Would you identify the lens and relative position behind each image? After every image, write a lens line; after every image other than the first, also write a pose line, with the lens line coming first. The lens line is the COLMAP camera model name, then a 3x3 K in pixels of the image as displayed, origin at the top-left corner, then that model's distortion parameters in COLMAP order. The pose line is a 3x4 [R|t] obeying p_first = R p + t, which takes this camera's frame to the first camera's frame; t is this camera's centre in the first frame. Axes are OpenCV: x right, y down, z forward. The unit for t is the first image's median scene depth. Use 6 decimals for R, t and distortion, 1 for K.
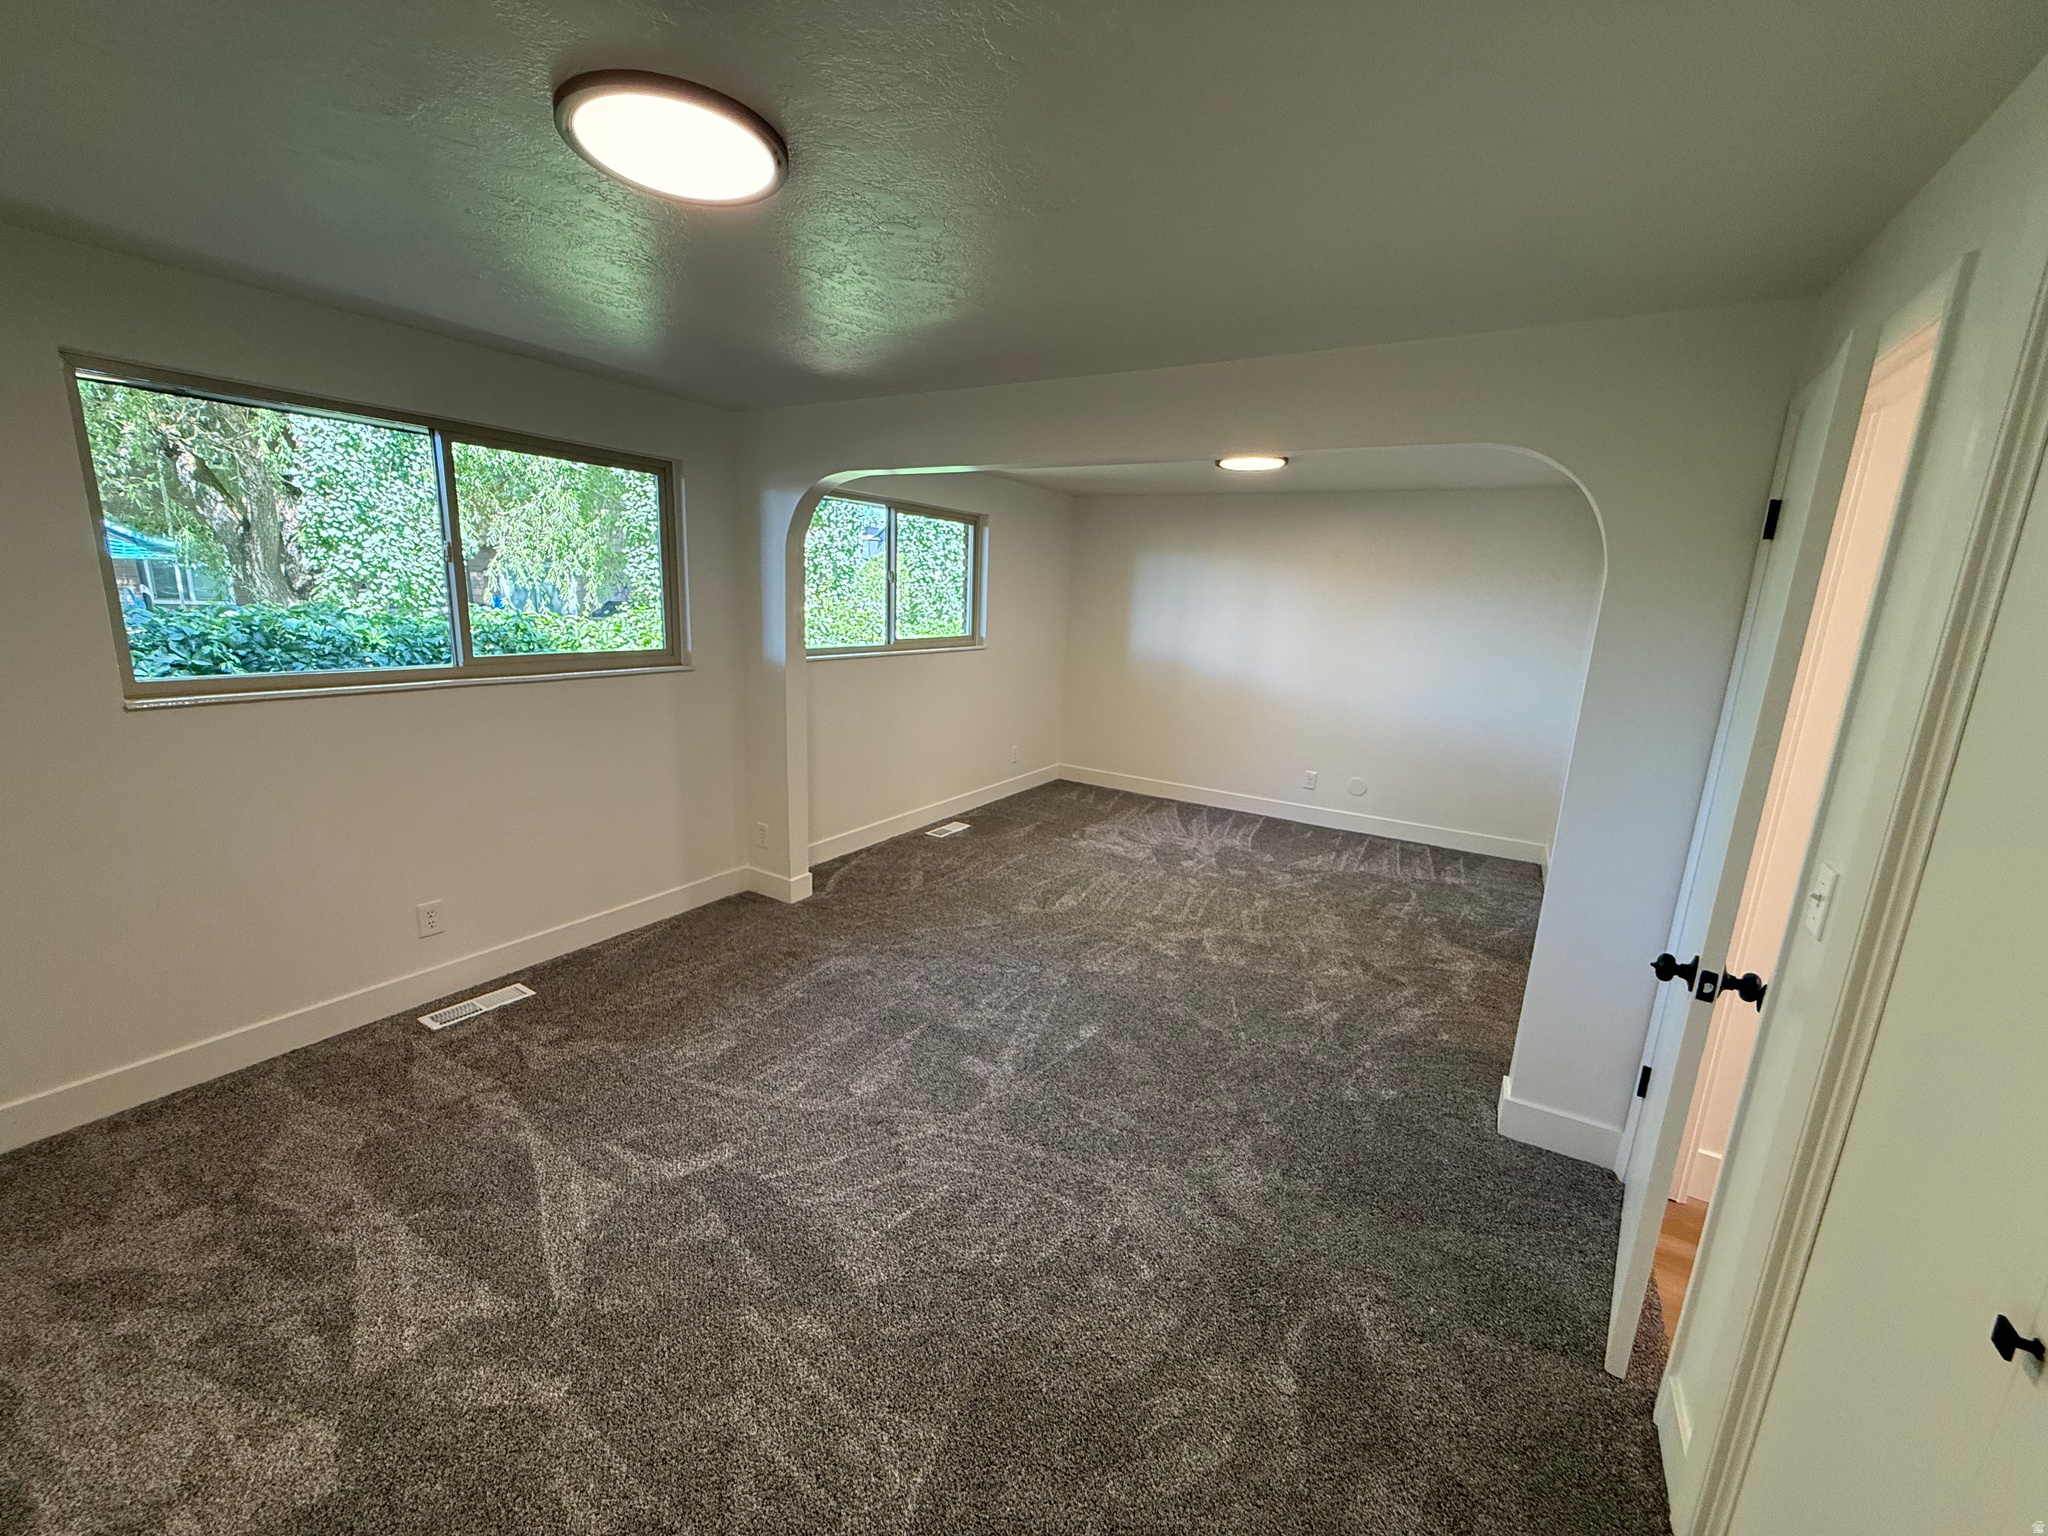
lens RADIAL K [[814.7, 0, 1018.5], [0, 814.7, 769.2], [0, 0, 1]] dist [0.000307, 0.000366]
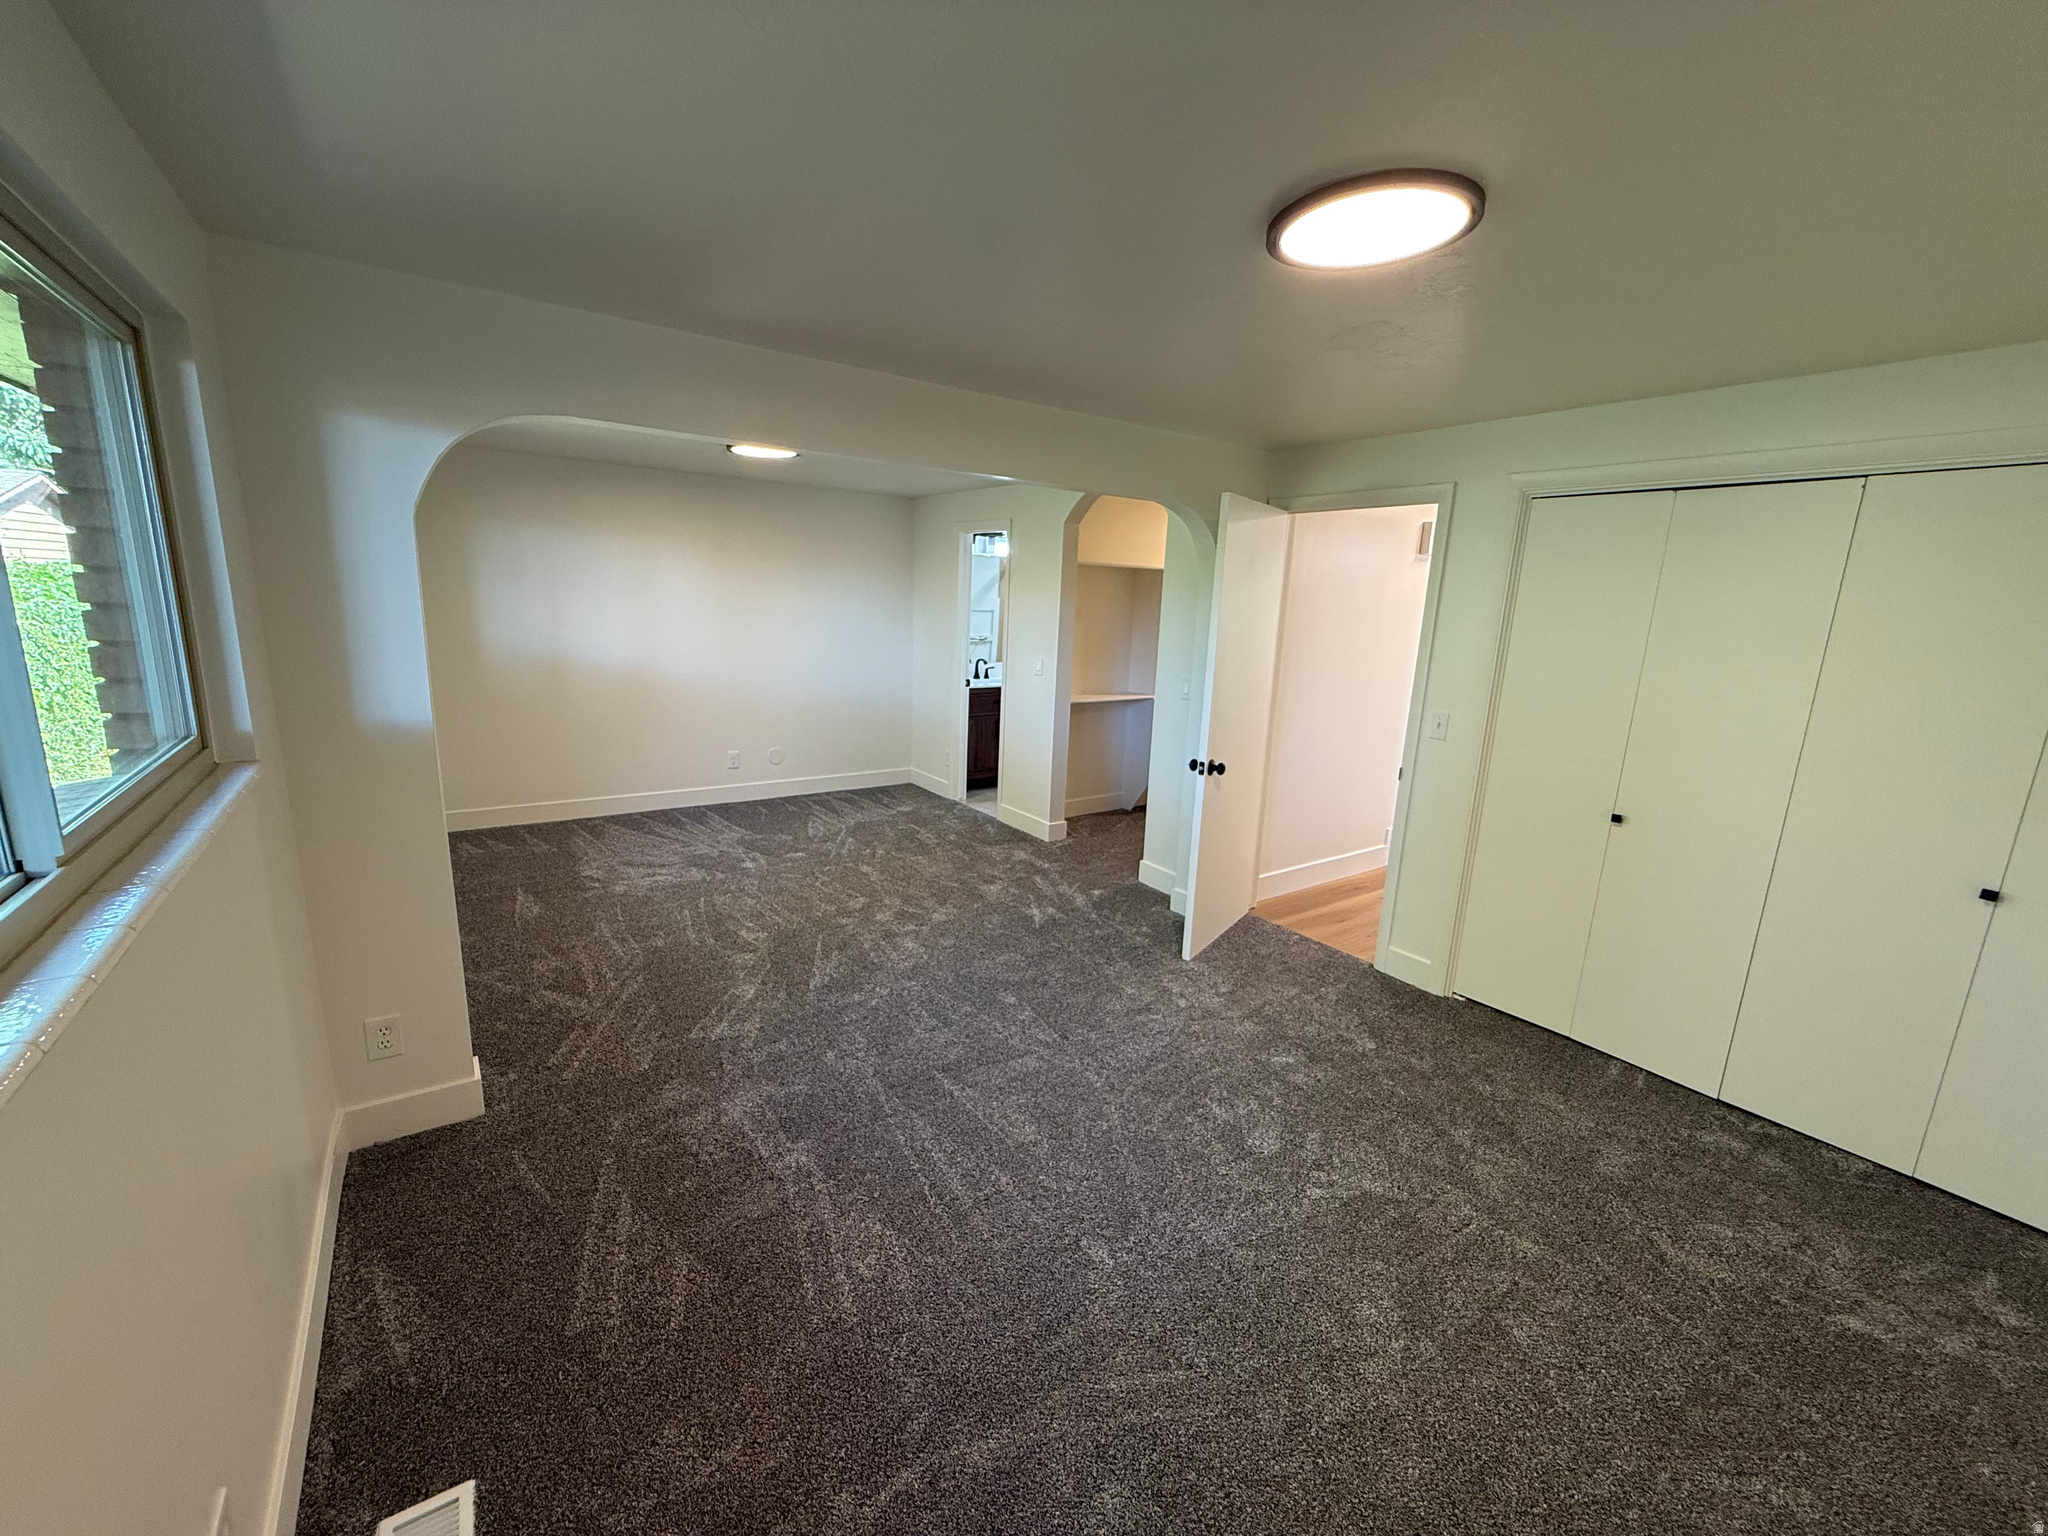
lens RADIAL K [[814.7, 0, 1018.5], [0, 814.7, 769.2], [0, 0, 1]] dist [0.000307, 0.000366]
pose [[0.401015, -0.218109, 0.889728, -0.486836], [0.173130, 0.971784, 0.160192, -0.091504], [-0.899563, 0.089799, 0.427462, 0.286214]]
